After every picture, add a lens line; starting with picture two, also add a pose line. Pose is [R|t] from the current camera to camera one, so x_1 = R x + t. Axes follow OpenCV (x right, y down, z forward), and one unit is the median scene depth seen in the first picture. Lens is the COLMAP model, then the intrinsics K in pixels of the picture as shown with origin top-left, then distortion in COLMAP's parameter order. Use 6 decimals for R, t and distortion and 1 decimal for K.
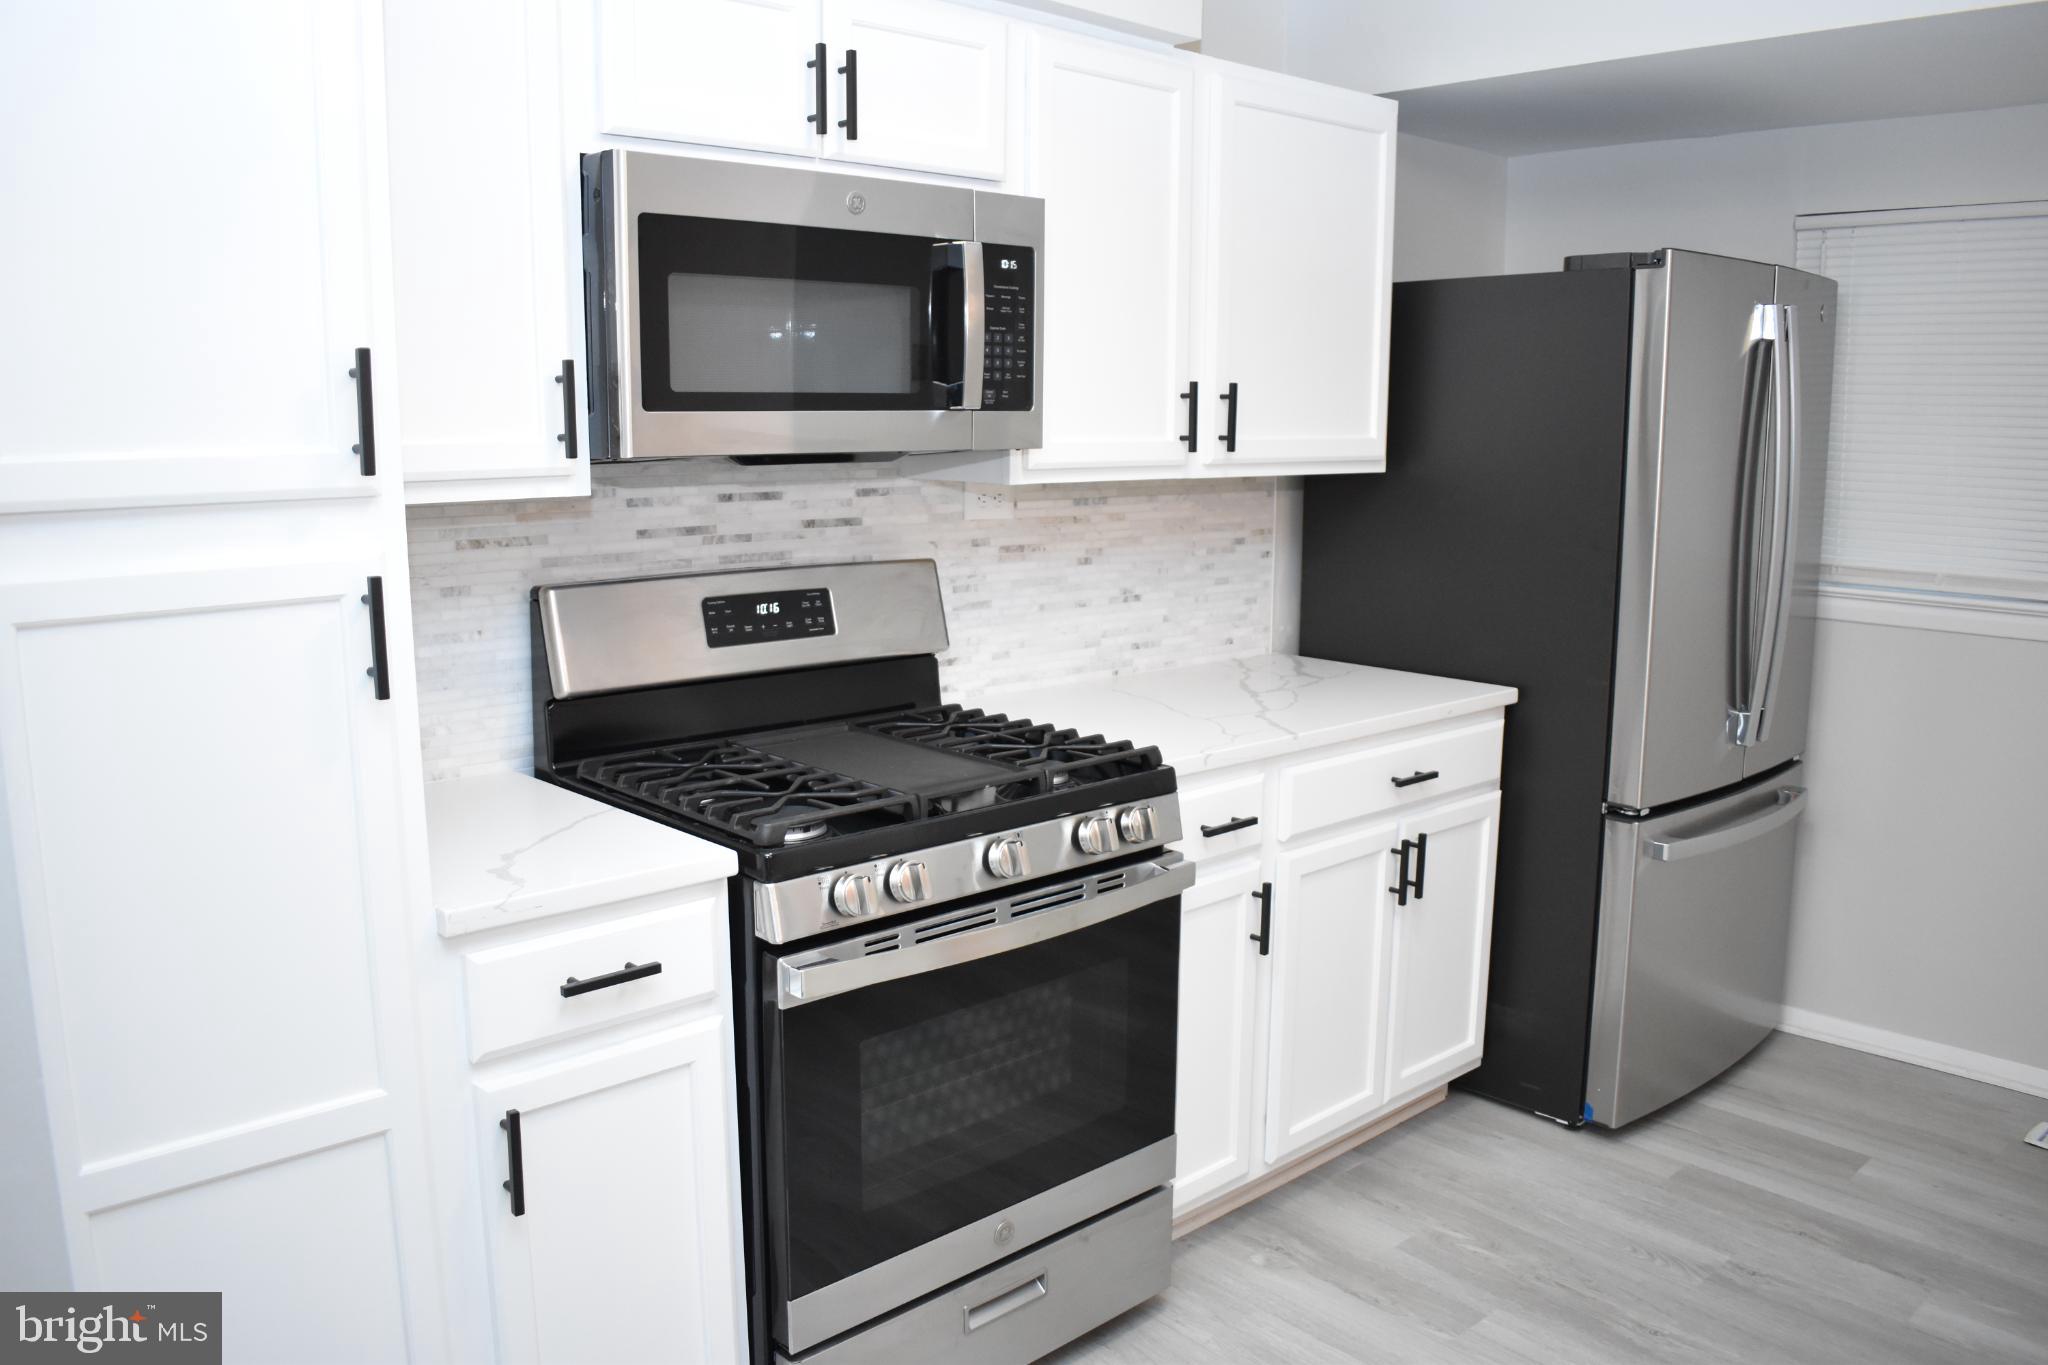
lens RADIAL K [[1595.8, 0, 1026.7], [0, 1595.8, 687.5], [0, 0, 1]] dist [-0.093327, 0.006074]
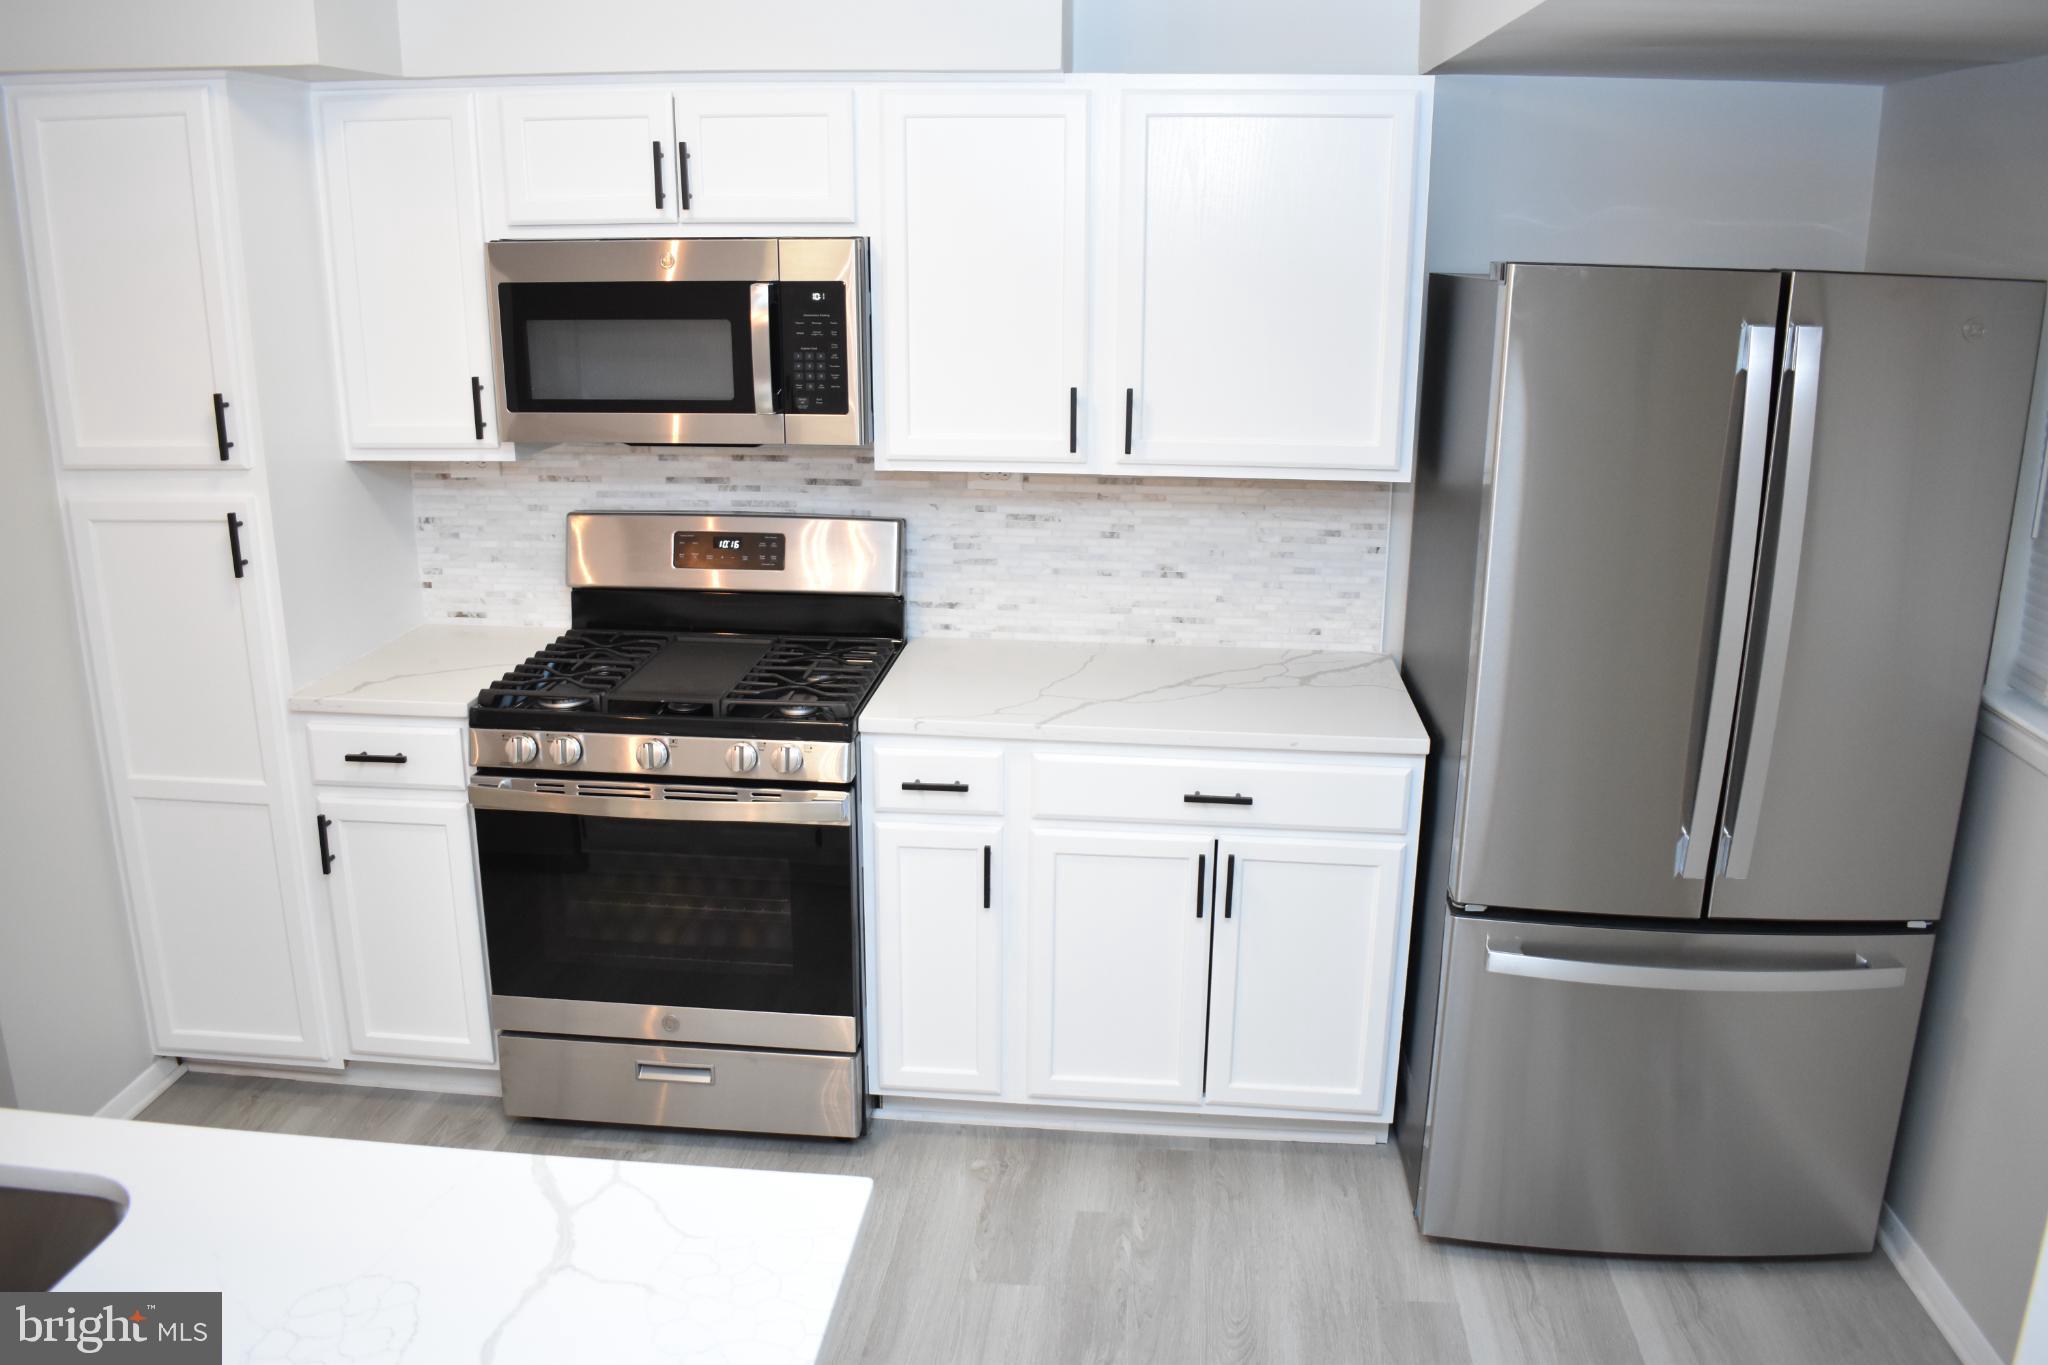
lens RADIAL K [[1595.8, 0, 1022.1], [0, 1595.8, 688.0], [0, 0, 1]] dist [-0.093327, 0.006074]
pose [[0.666481, 0.205996, -0.716497, 1.003019], [-0.130429, 0.978464, 0.159988, -0.179633], [0.734024, -0.013177, 0.678996, 0.263744]]
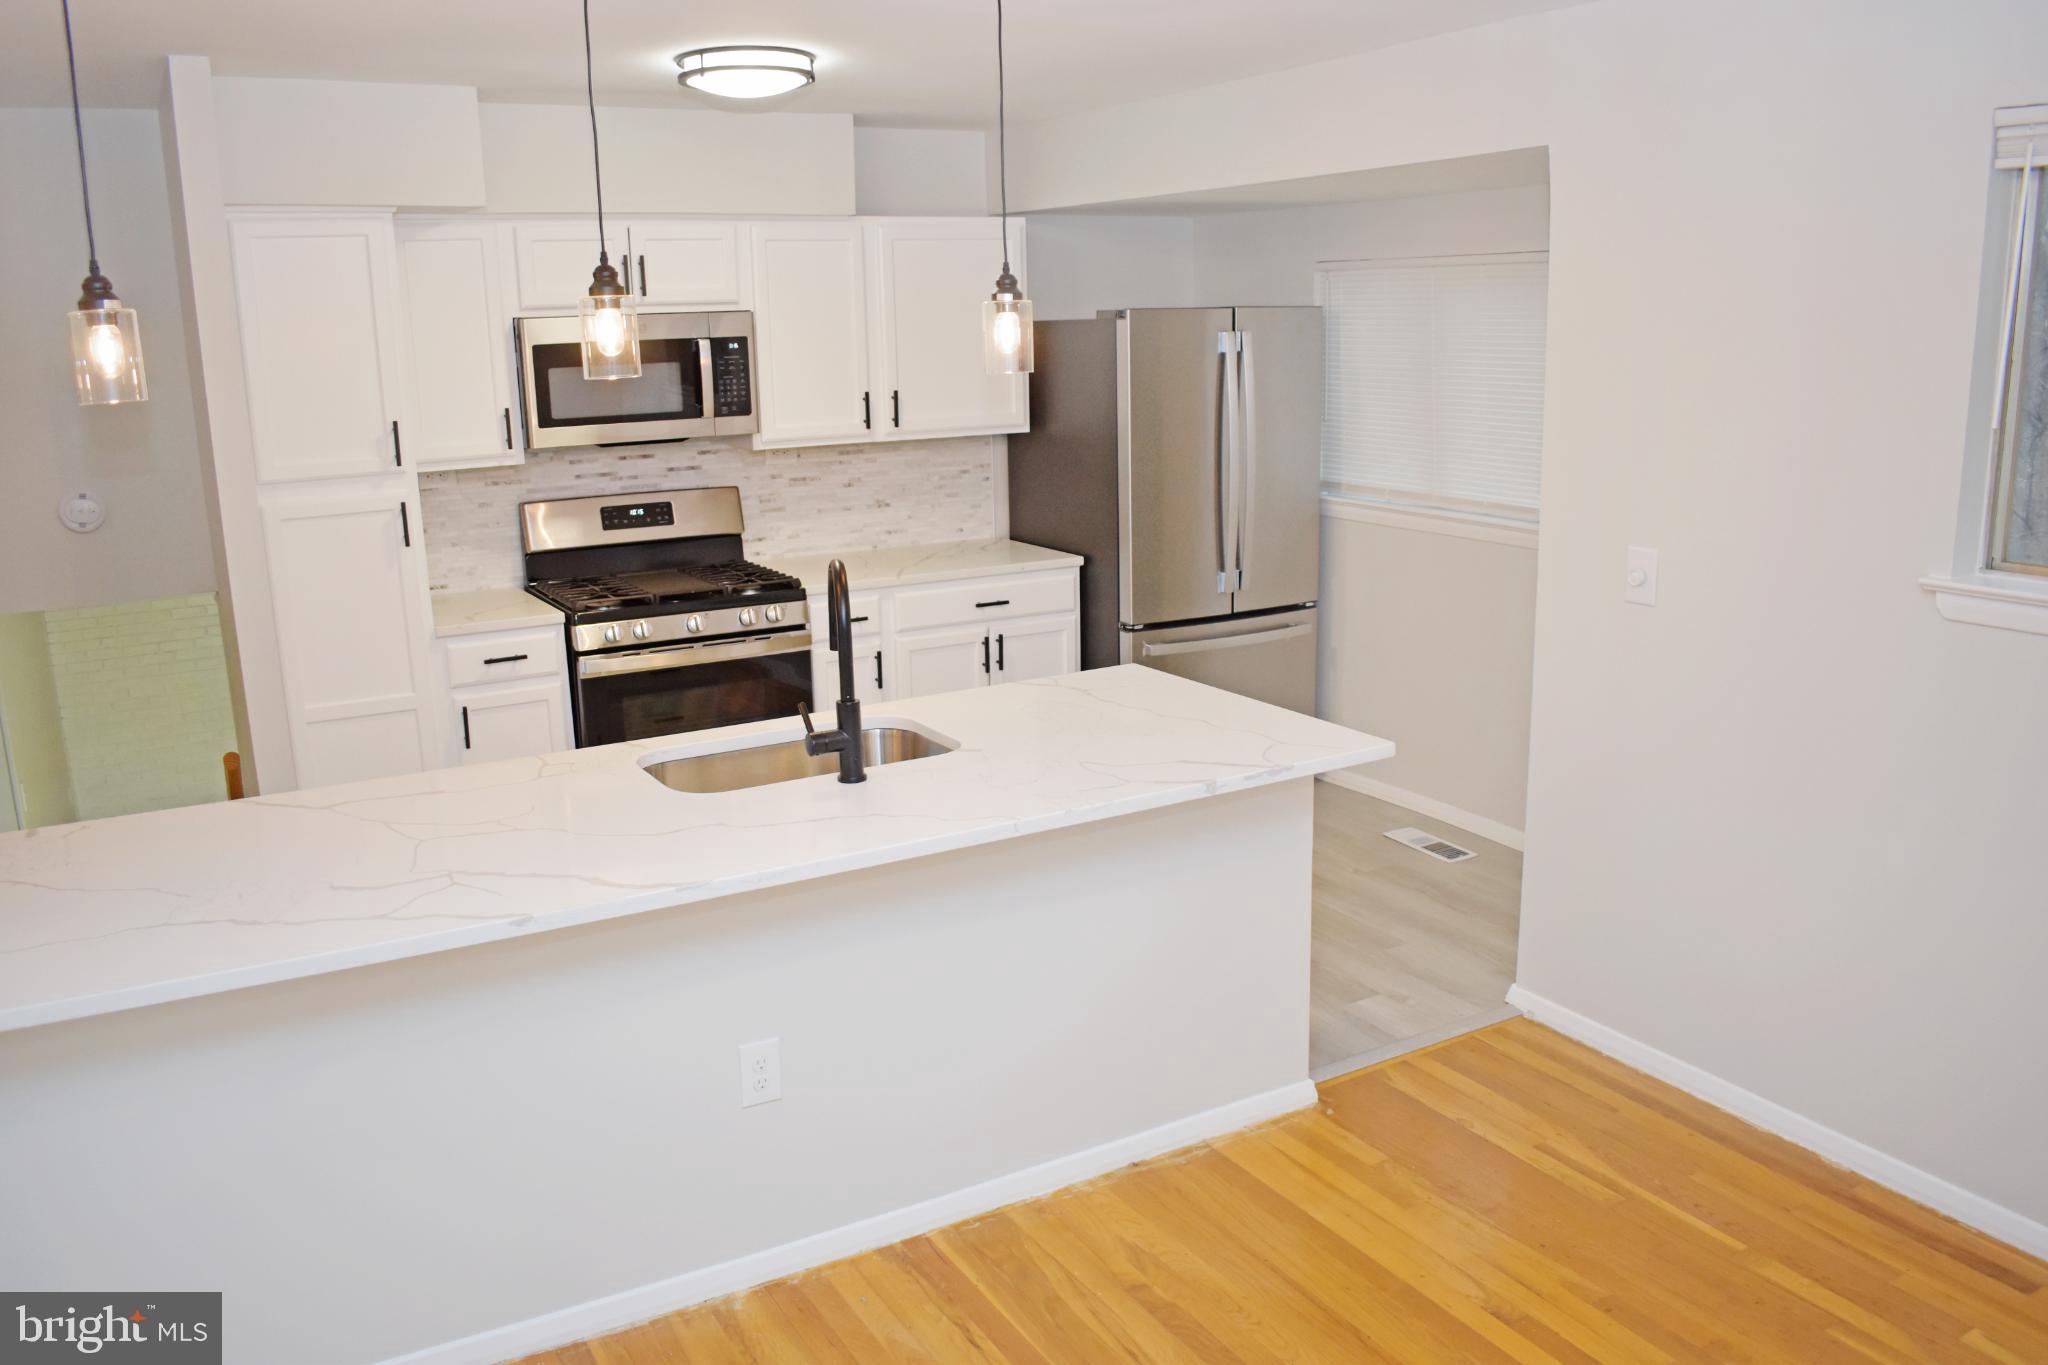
lens RADIAL K [[1595.8, 0, 1027.7], [0, 1595.8, 685.0], [0, 0, 1]] dist [-0.093327, 0.006074]
pose [[0.975800, 0.024244, -0.217317, 0.798997], [-0.011289, 0.998095, 0.060656, 0.045442], [0.218374, -0.056735, 0.974215, -0.931131]]
